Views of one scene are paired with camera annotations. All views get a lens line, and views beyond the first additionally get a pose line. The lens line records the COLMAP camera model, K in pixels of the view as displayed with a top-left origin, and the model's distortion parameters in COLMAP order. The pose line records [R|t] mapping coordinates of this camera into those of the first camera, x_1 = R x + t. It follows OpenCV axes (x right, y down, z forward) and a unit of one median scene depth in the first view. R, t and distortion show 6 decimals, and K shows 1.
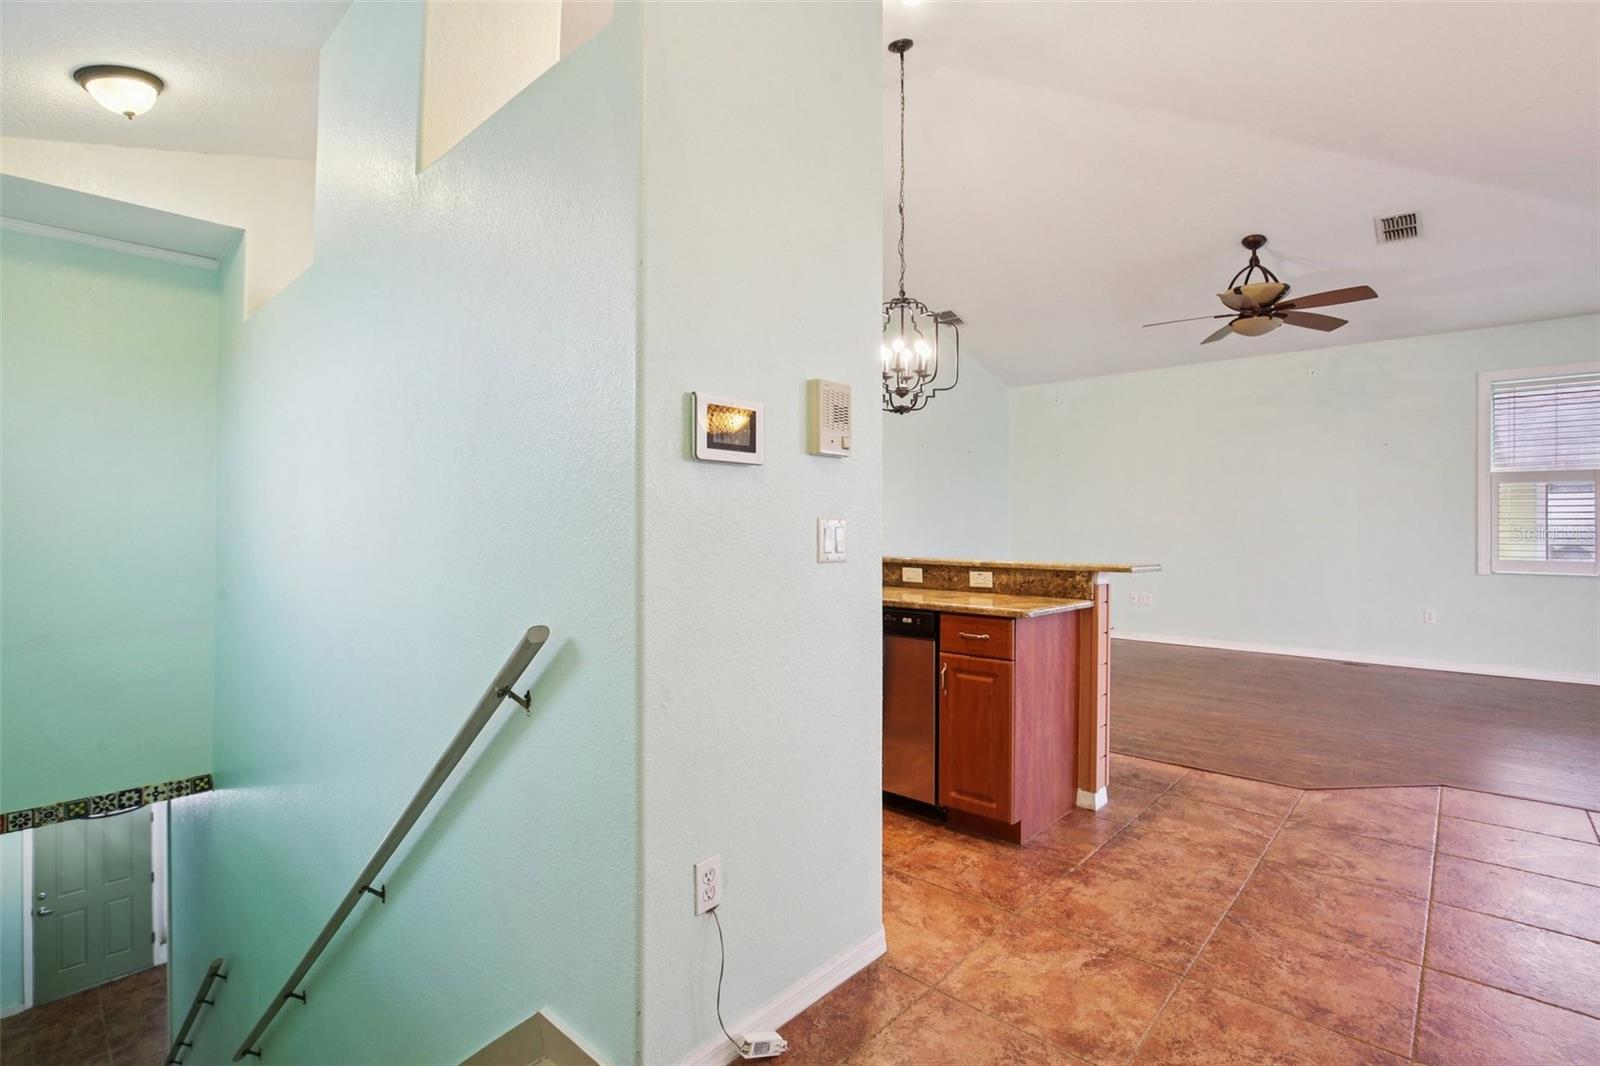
lens RADIAL K [[731.3, 0, 842.6], [0, 731.3, 549.5], [0, 0, 1]] dist [0.011167, -0.005664]
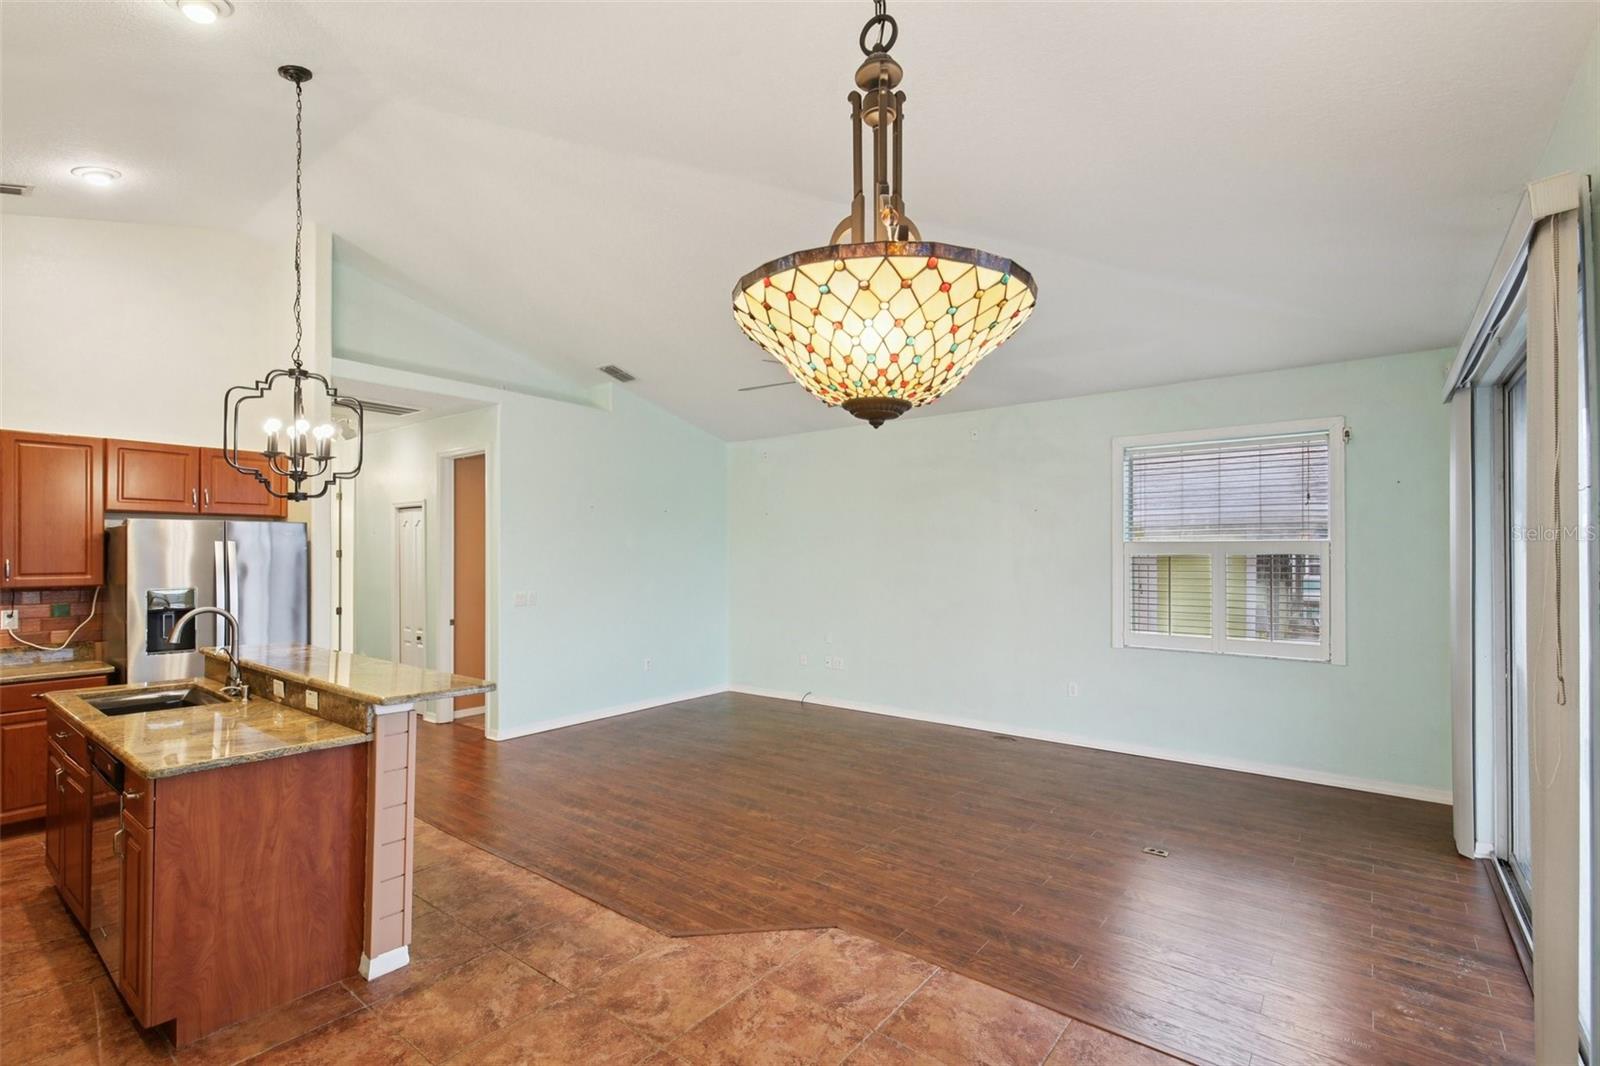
lens RADIAL K [[731.3, 0, 799.5], [0, 731.3, 548.5], [0, 0, 1]] dist [0.011167, -0.005664]
pose [[0.999167, 0.004248, 0.040580, 0.815176], [-0.003070, 0.999573, -0.029060, -0.125220], [-0.040686, 0.028911, 0.998754, 0.109082]]
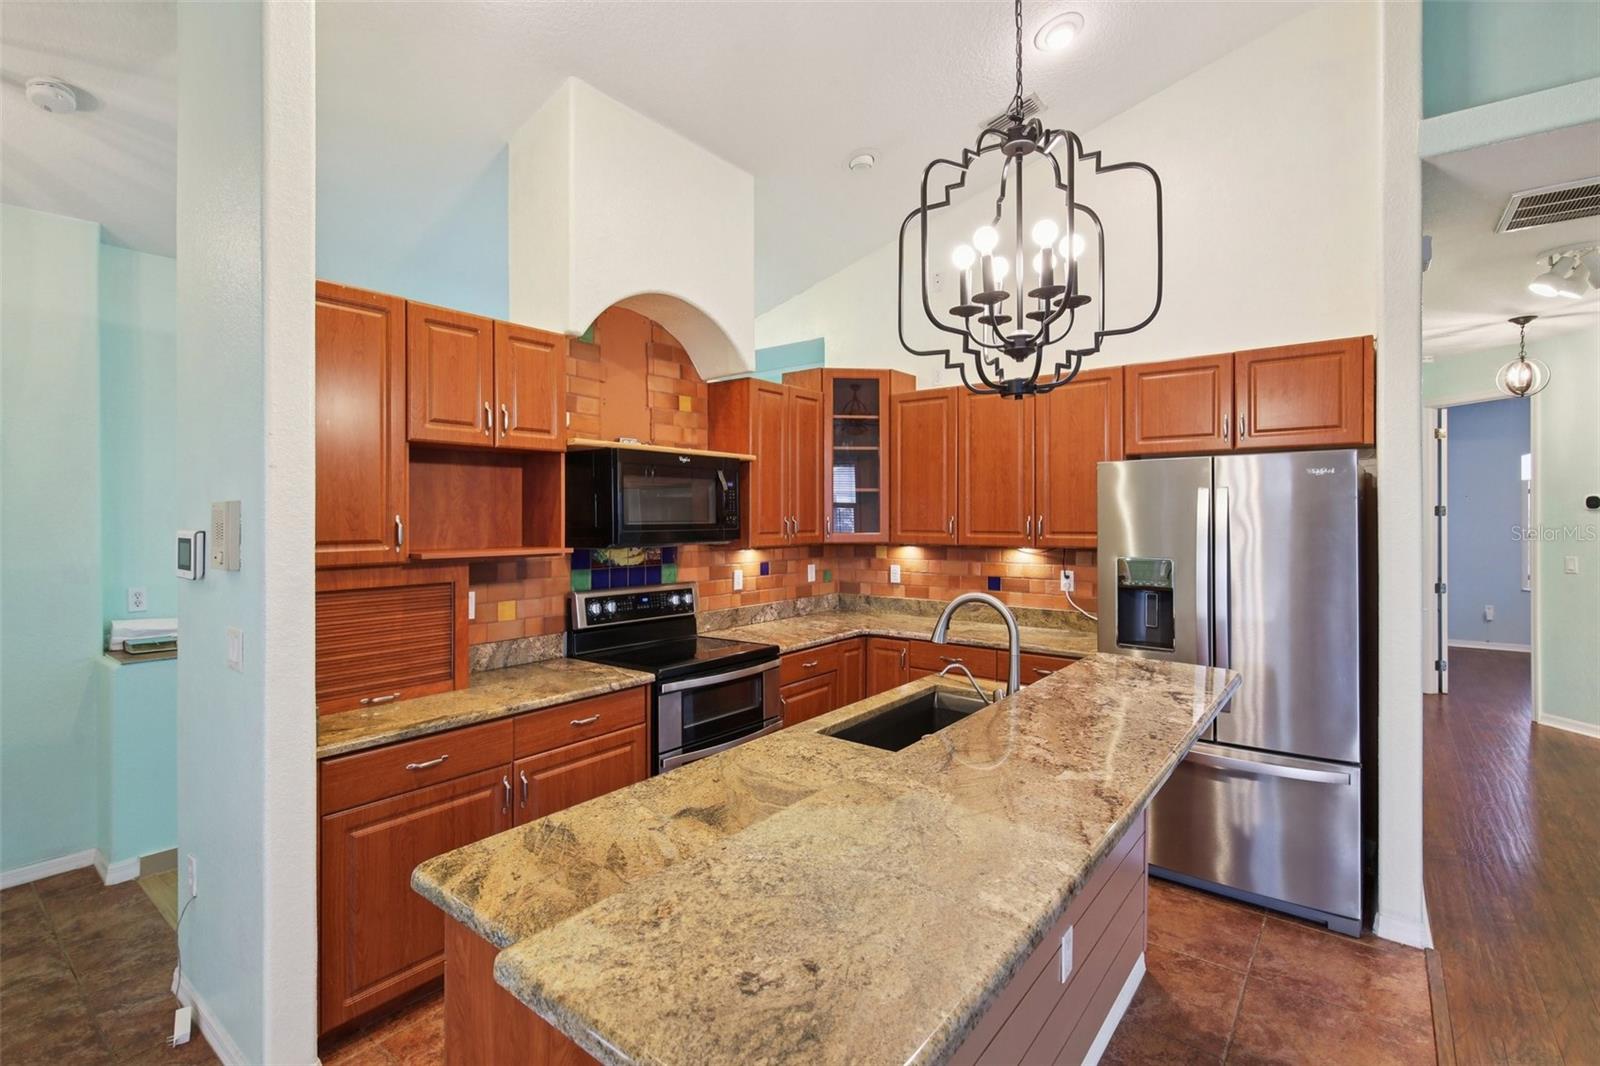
lens RADIAL K [[731.3, 0, 794.5], [0, 731.3, 513.9], [0, 0, 1]] dist [0.011167, -0.005664]
pose [[0.032620, 0.002211, -0.999465, 0.646003], [-0.019506, 0.999808, 0.001575, -0.137449], [0.999277, 0.019444, 0.032657, 1.061406]]
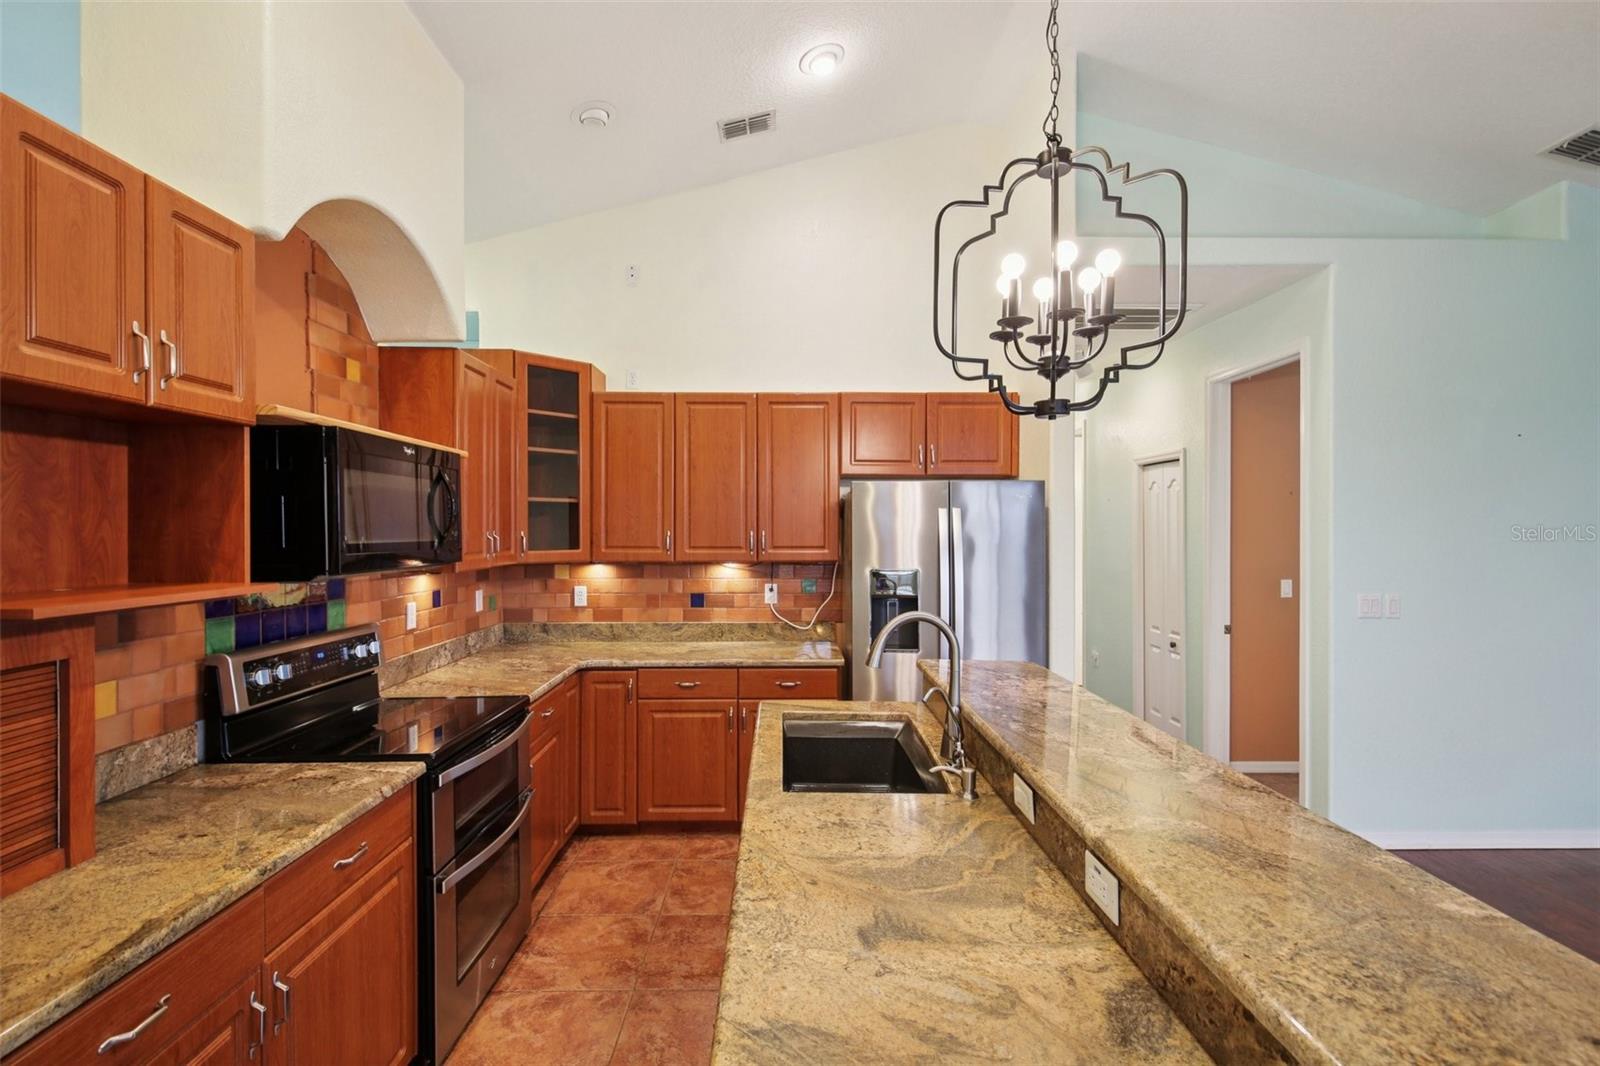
lens RADIAL K [[731.3, 0, 784.8], [0, 731.3, 532.6], [0, 0, 1]] dist [0.011167, -0.005664]
pose [[0.651155, 0.009878, -0.758881, 0.393990], [-0.020955, 0.999768, -0.004967, -0.132001], [0.758656, 0.019137, 0.651211, 0.728846]]
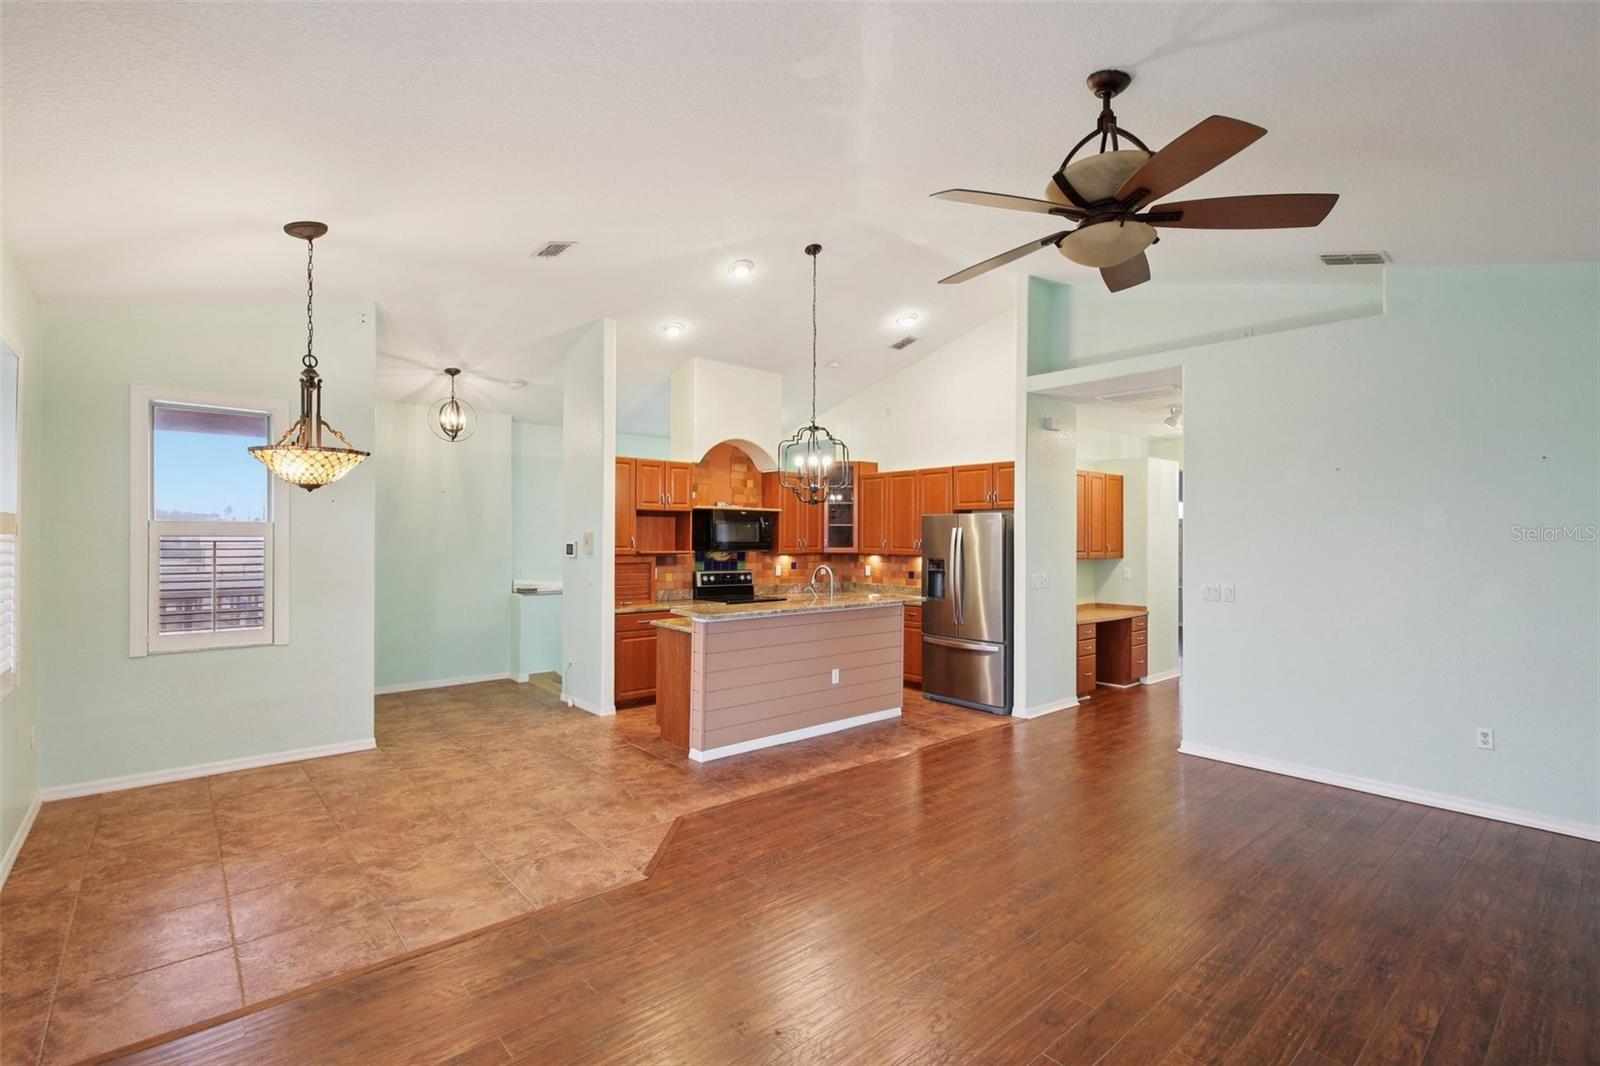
lens RADIAL K [[731.3, 0, 792.2], [0, 731.3, 533.5], [0, 0, 1]] dist [0.011167, -0.005664]
pose [[-0.161999, -0.001031, -0.986790, 1.937937], [-0.026577, 0.999641, 0.003319, -0.157214], [0.986433, 0.026763, -0.161968, 1.488986]]
